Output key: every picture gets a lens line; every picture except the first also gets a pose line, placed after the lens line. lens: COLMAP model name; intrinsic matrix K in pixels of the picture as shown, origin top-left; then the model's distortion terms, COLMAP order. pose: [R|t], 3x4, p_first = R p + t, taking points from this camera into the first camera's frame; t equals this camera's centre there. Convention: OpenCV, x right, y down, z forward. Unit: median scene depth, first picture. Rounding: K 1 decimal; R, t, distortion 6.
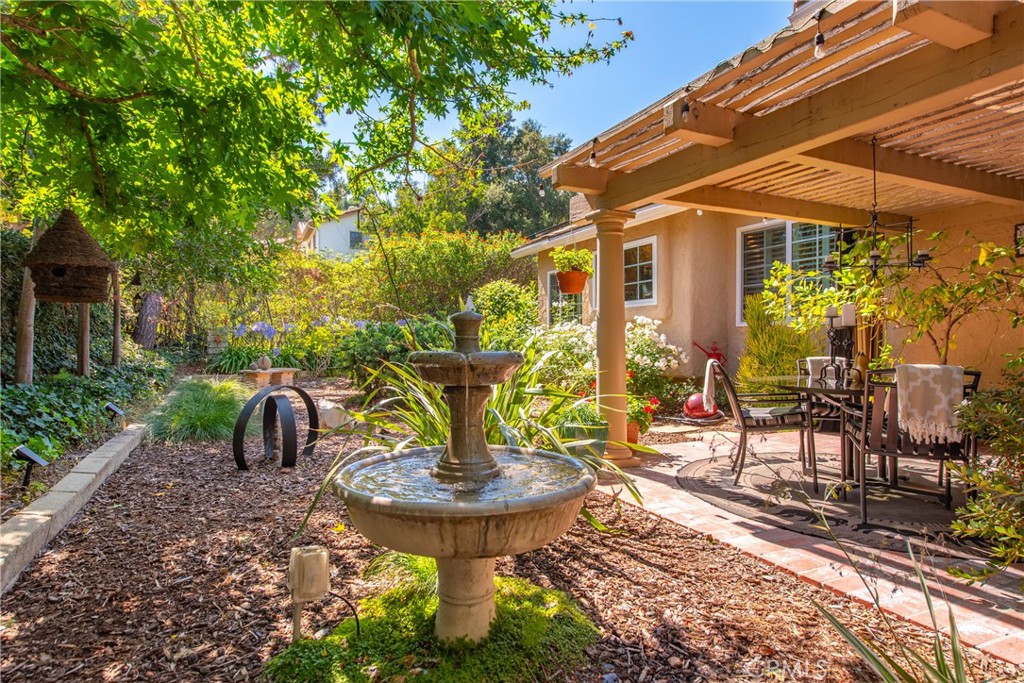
lens RADIAL K [[571.2, 0, 512.0], [0, 571.2, 341.5], [0, 0, 1]] dist [0.029919, 0.000681]
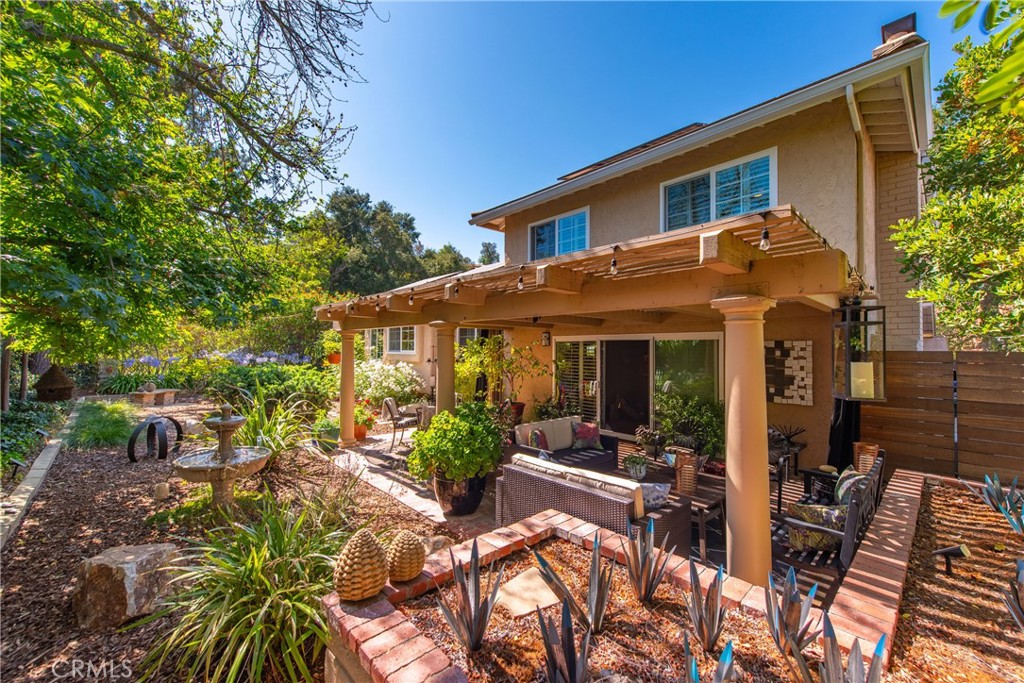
lens RADIAL K [[408.4, 0, 512.0], [0, 408.4, 341.5], [0, 0, 1]] dist [0.015668, -0.000217]
pose [[0.952494, 0.015124, 0.304182, 0.255187], [-0.007860, 0.999654, -0.025090, -0.126824], [-0.304456, 0.021507, 0.952283, -0.583454]]
